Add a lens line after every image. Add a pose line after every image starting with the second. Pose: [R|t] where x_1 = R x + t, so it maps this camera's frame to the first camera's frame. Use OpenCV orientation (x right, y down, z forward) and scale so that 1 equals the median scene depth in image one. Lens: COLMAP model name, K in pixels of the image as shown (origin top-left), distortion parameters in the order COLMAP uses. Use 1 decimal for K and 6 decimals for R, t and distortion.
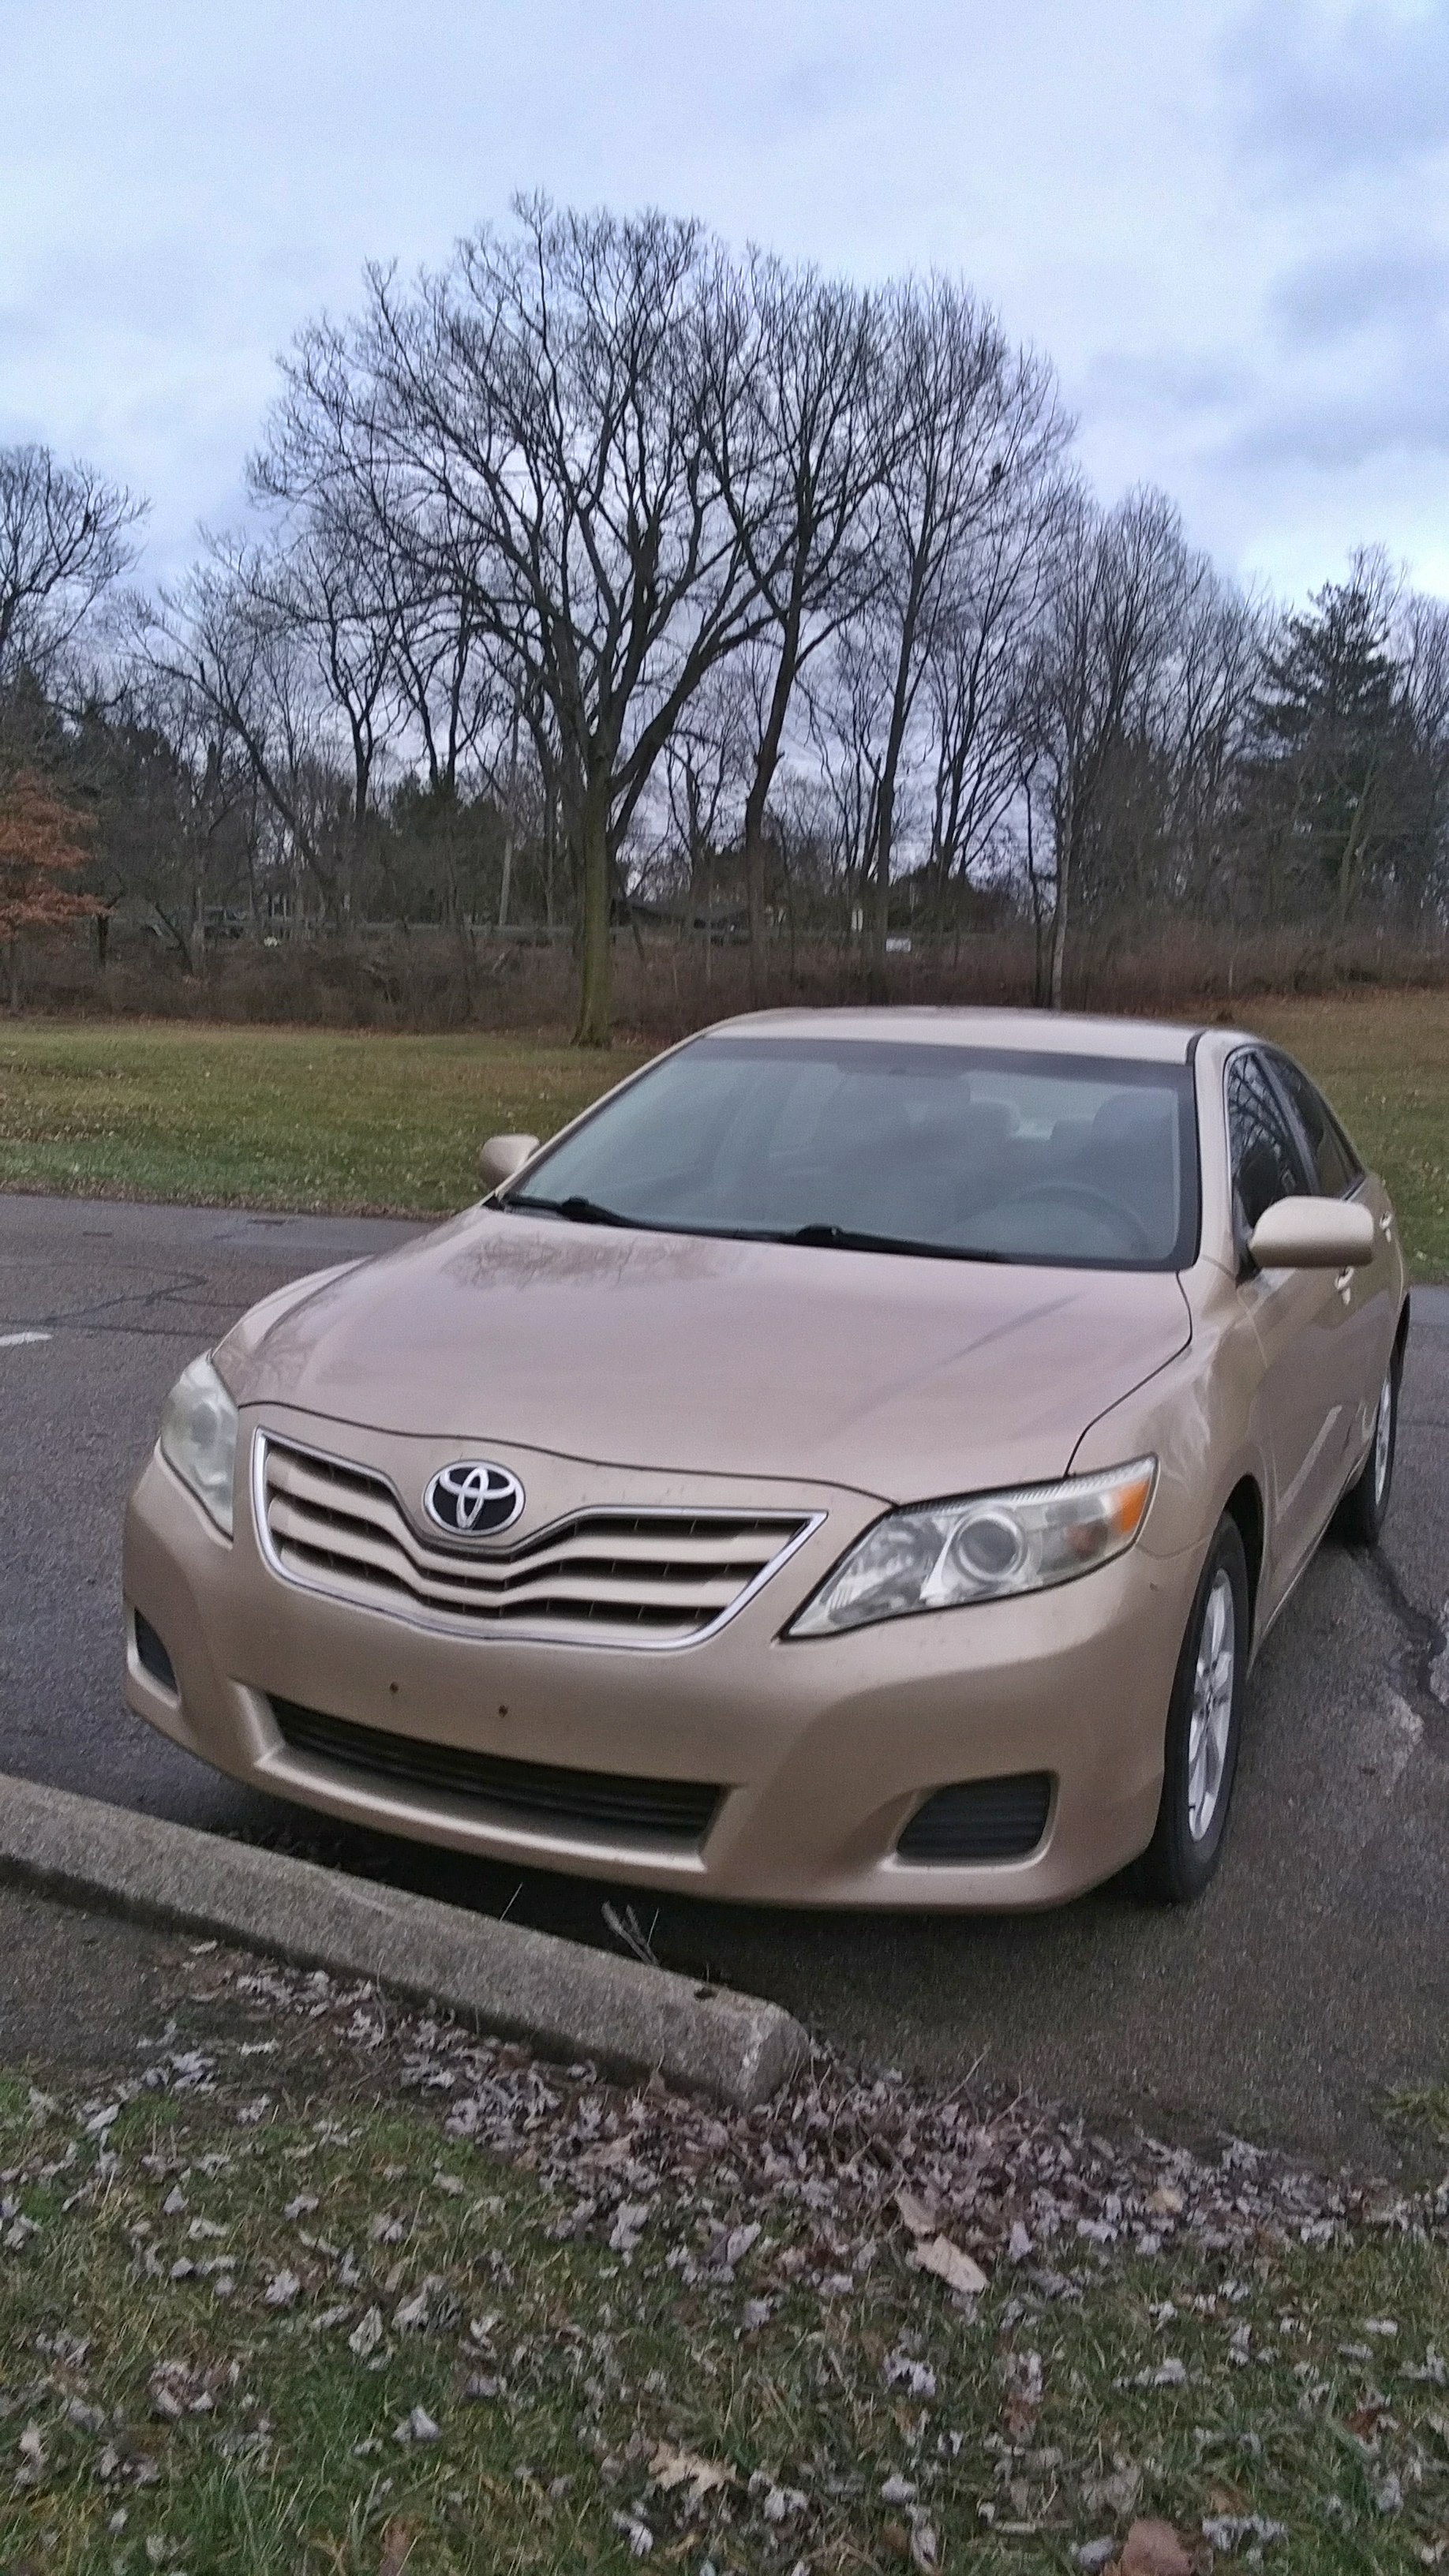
lens RADIAL K [[2011.7, 0, 747.0], [0, 2011.7, 1277.2], [0, 0, 1]] dist [0.054108, -0.006364]
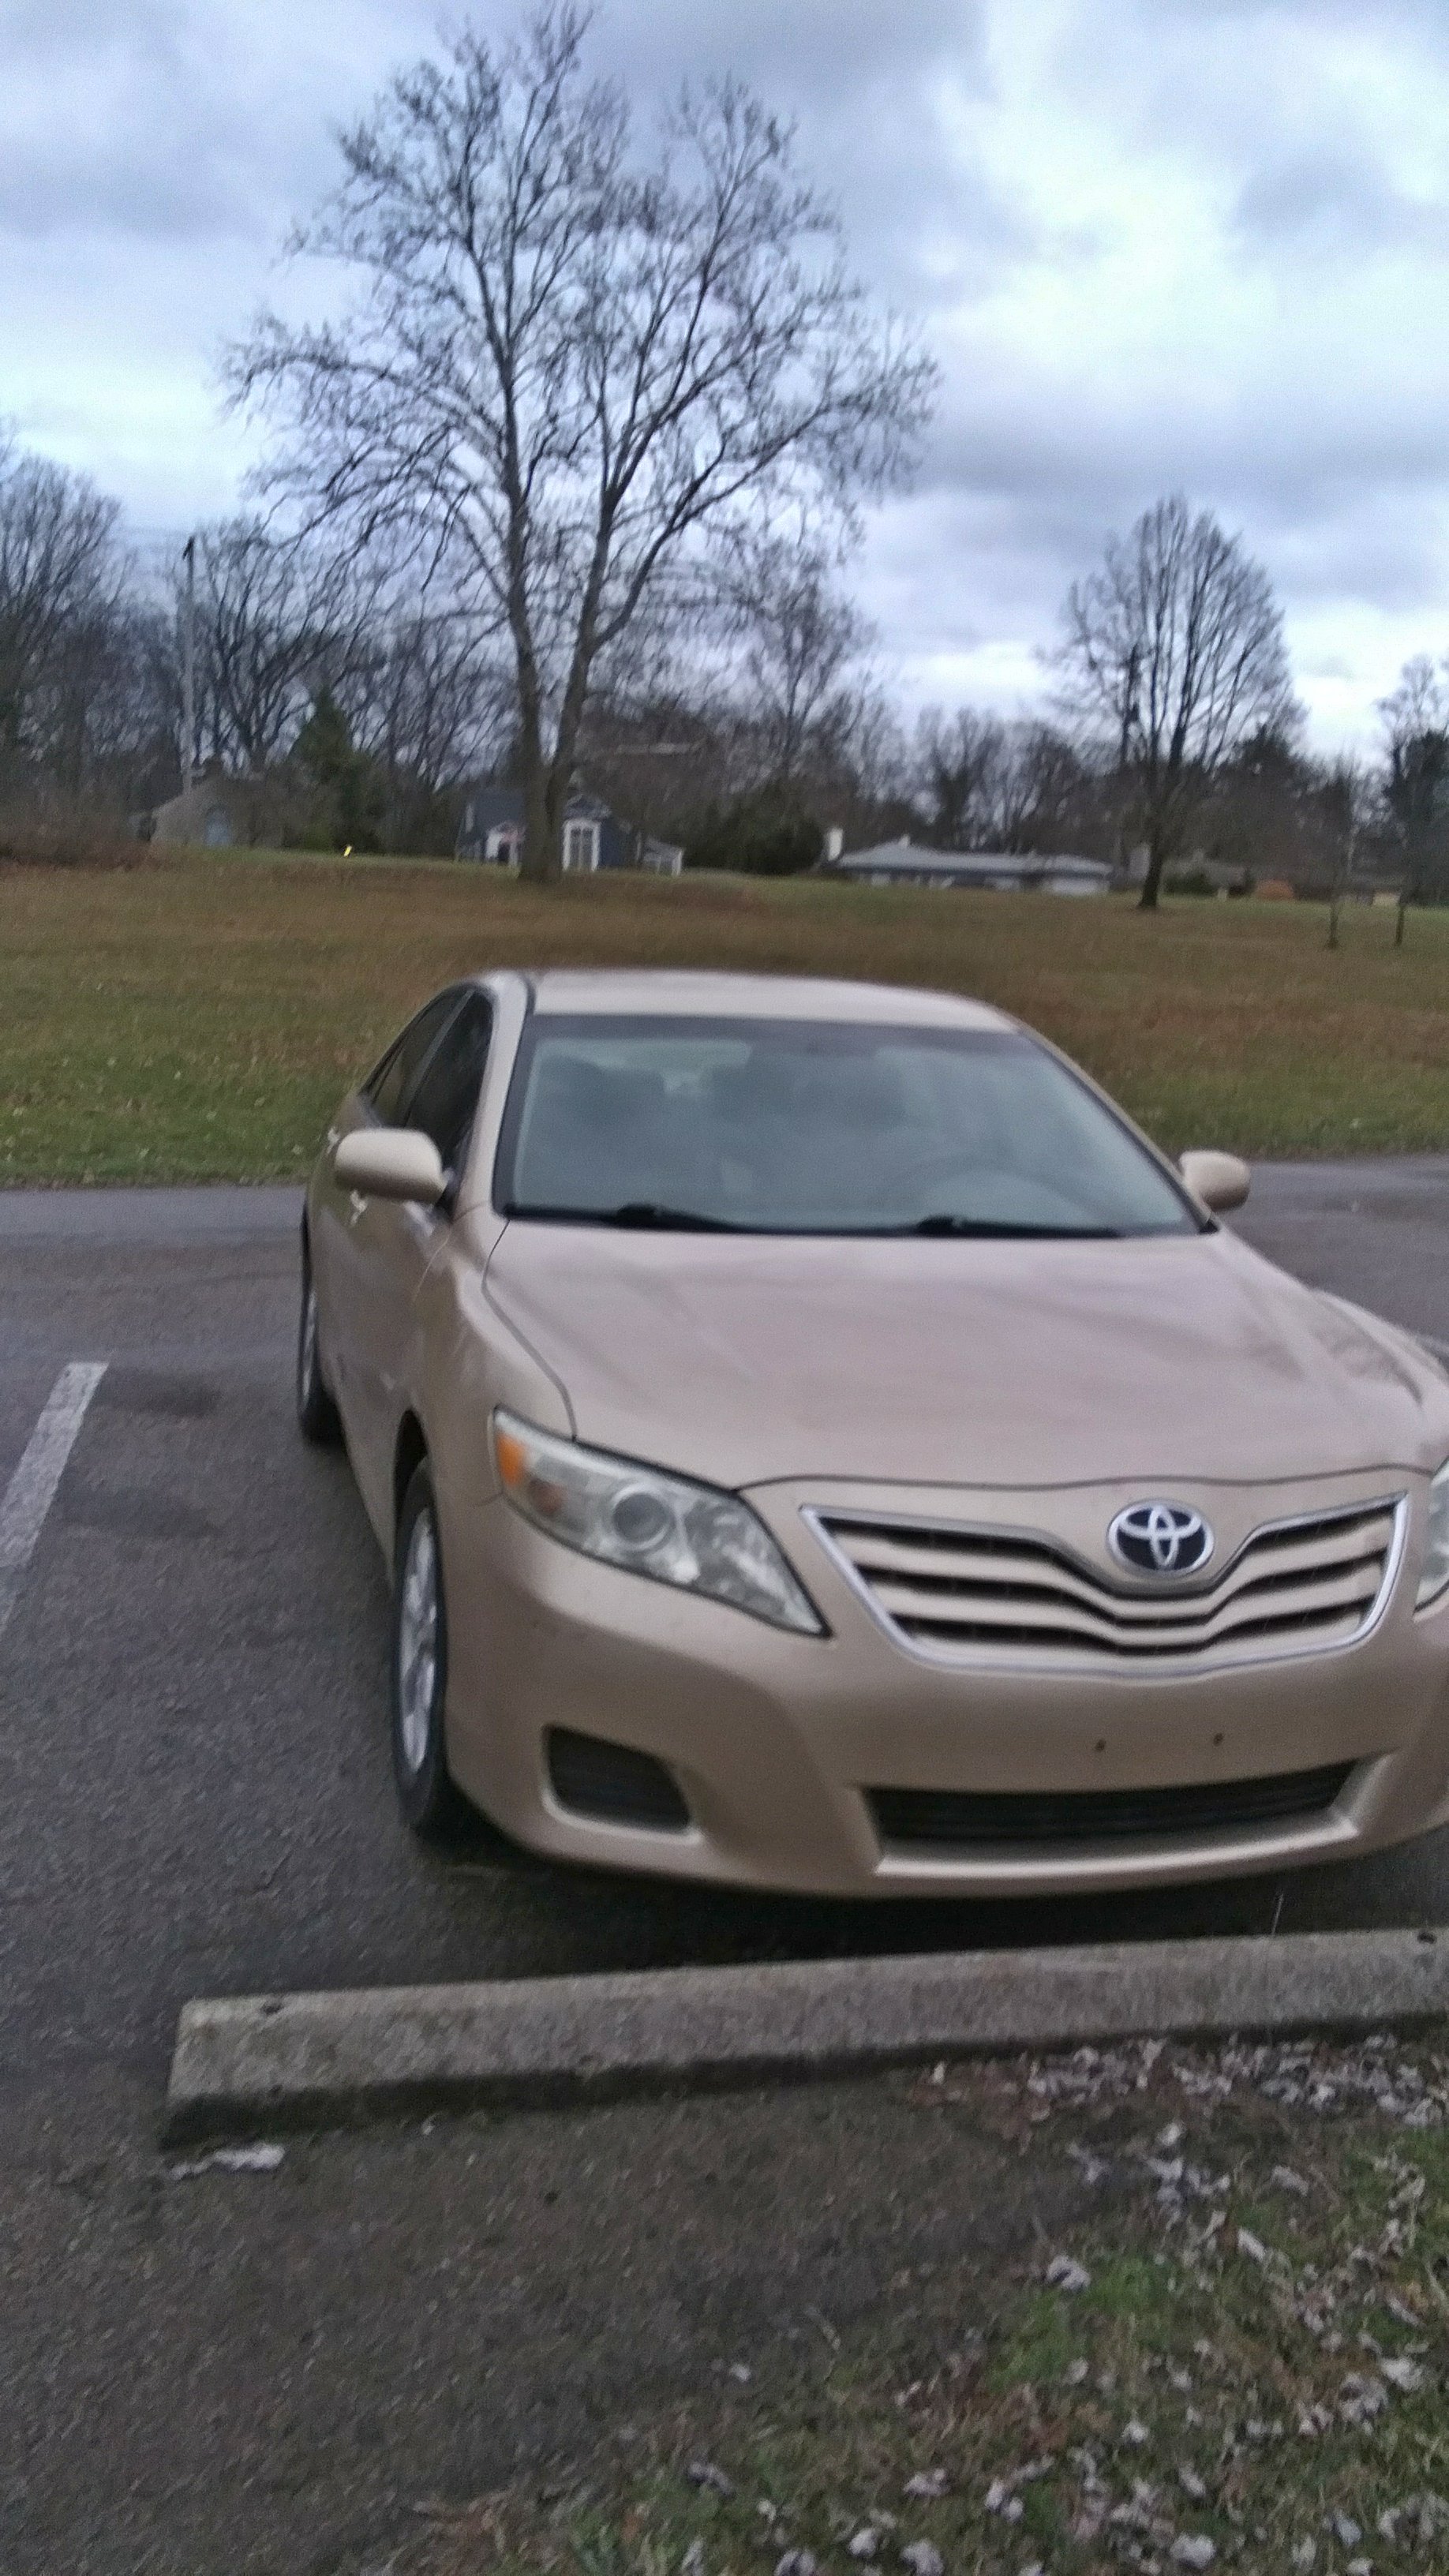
lens RADIAL K [[2011.7, 0, 747.0], [0, 2011.7, 1277.2], [0, 0, 1]] dist [0.054108, -0.006364]
pose [[0.766822, -0.108555, 0.632613, -0.854442], [0.068686, 0.993813, 0.087279, -0.112496], [-0.638174, -0.023476, 0.769534, 0.346491]]
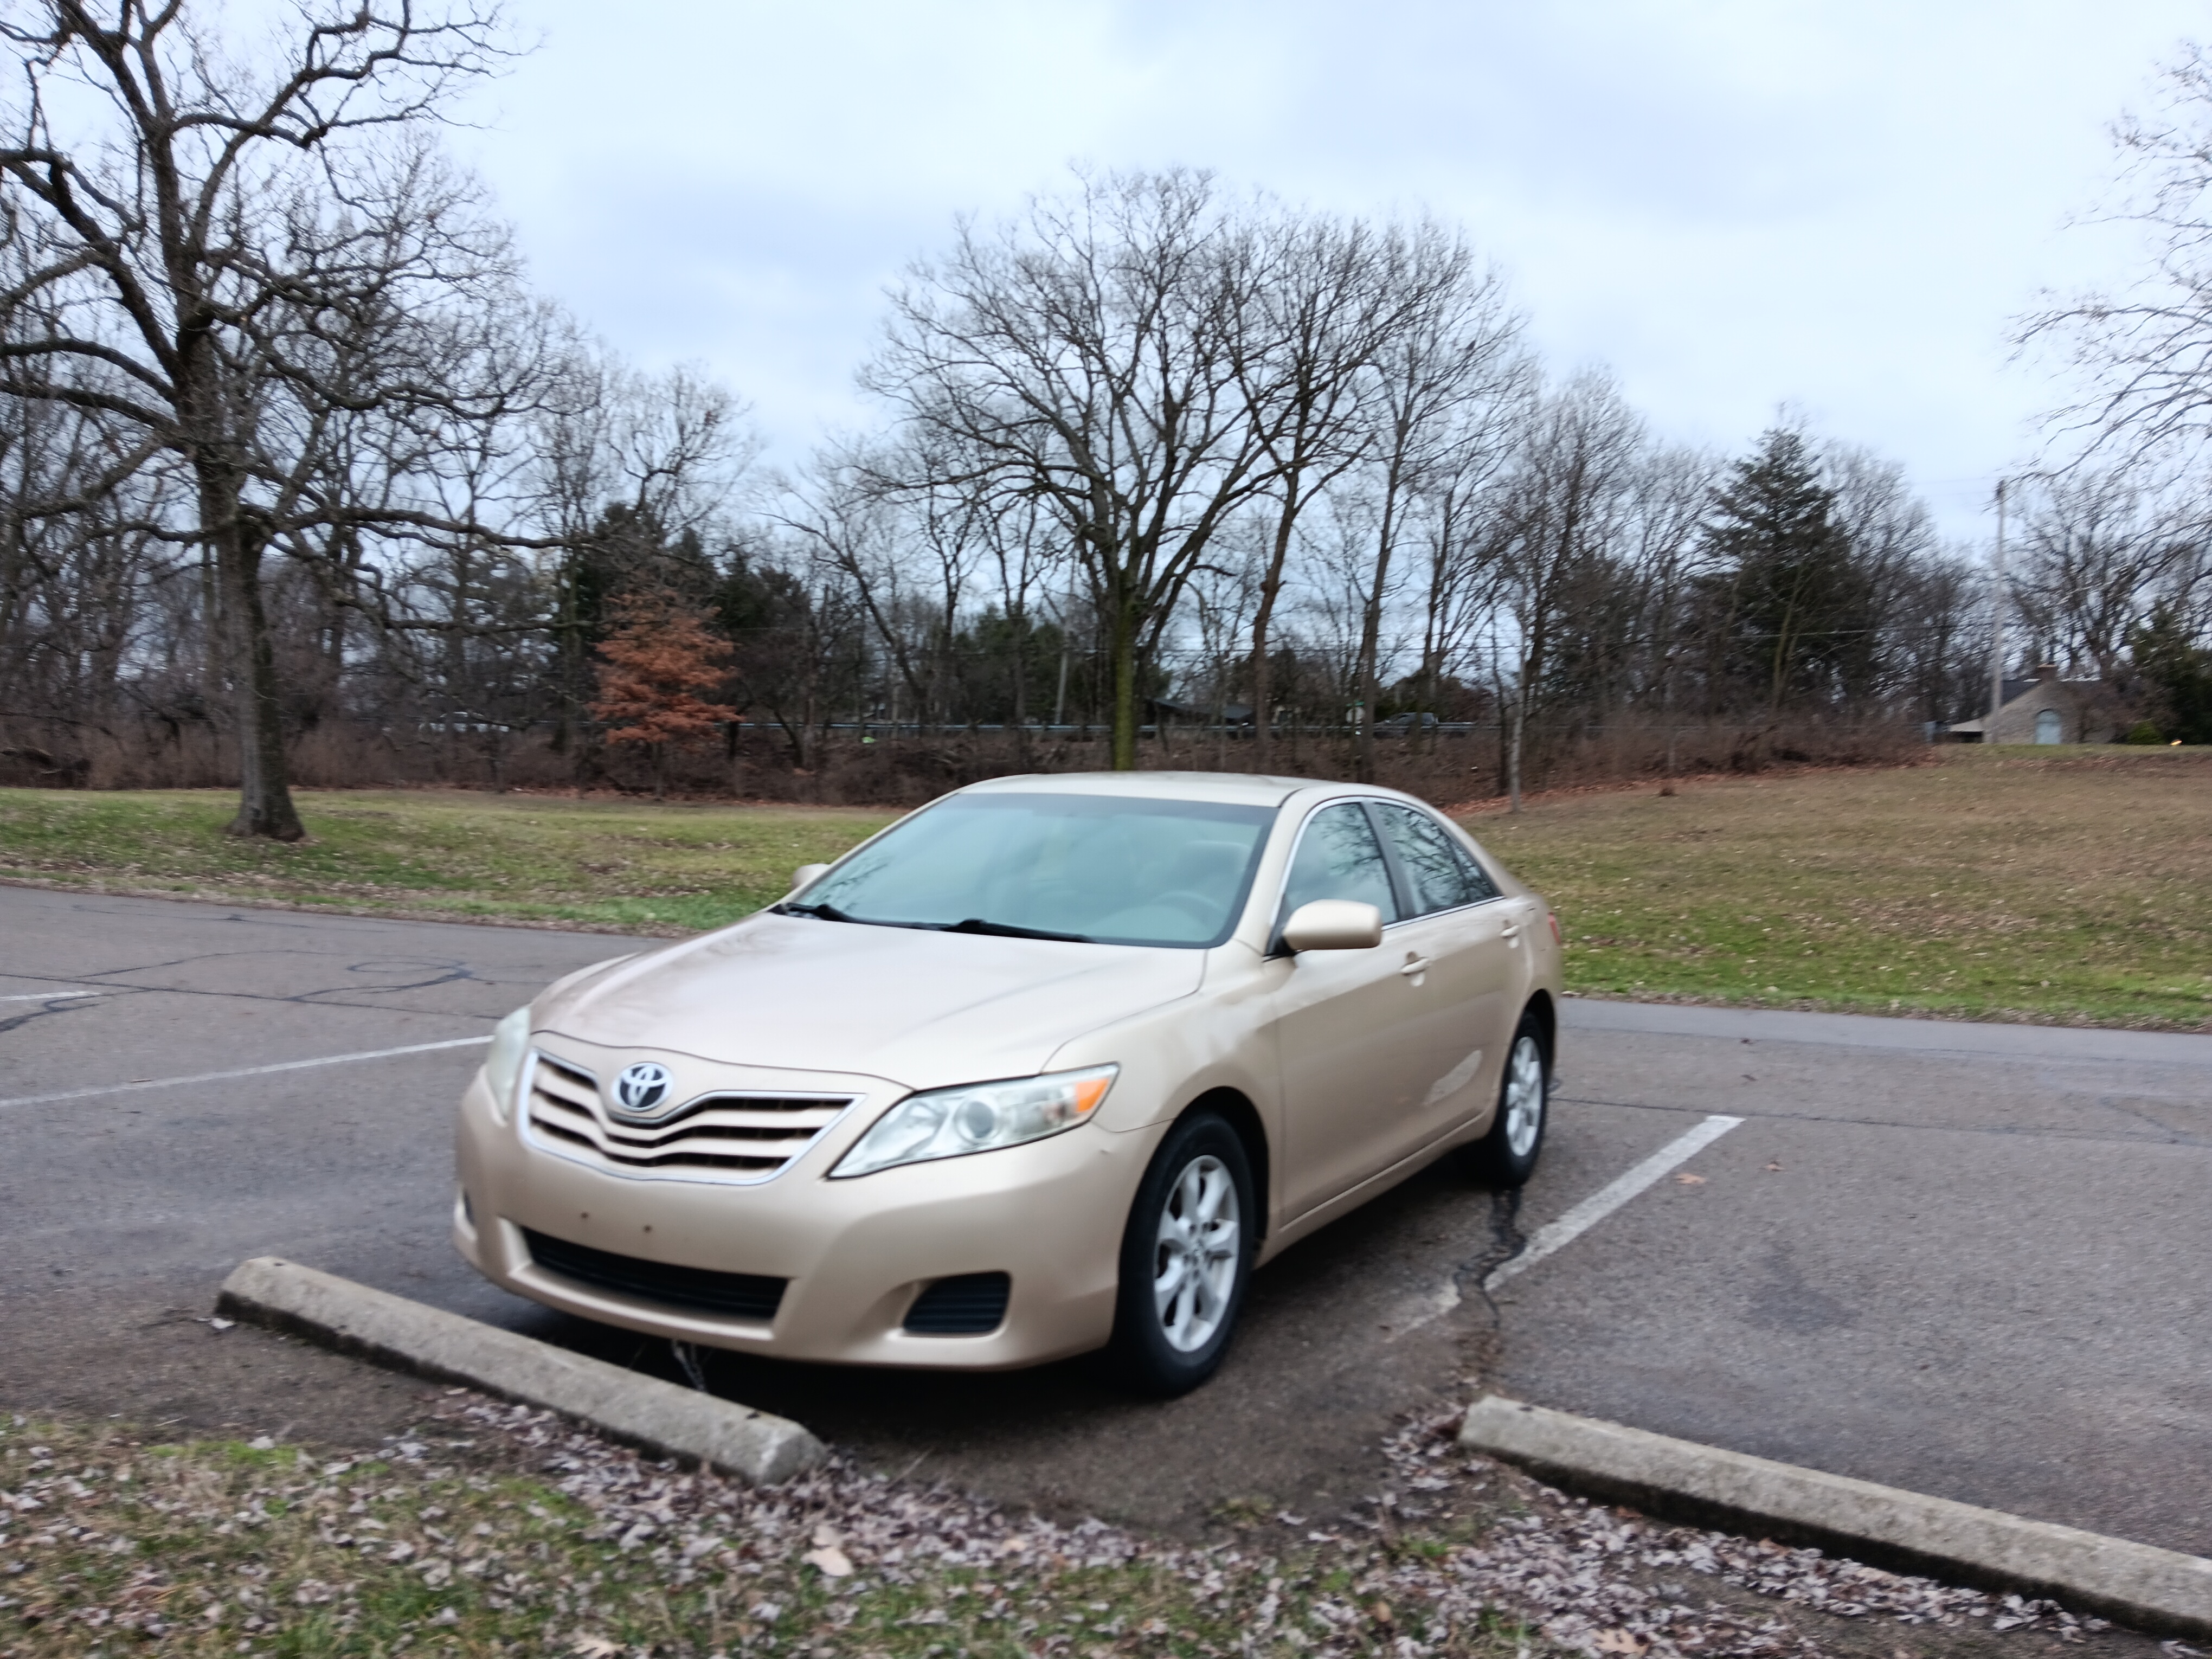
lens RADIAL K [[1703.9, 0, 1106.0], [0, 1703.9, 829.5], [0, 0, 1]] dist [0.085826, -0.152829]
pose [[0.995311, -0.008770, -0.096331, 0.311664], [-0.001882, 0.993938, -0.109924, 0.055691], [0.096711, 0.109590, 0.989261, -0.232385]]
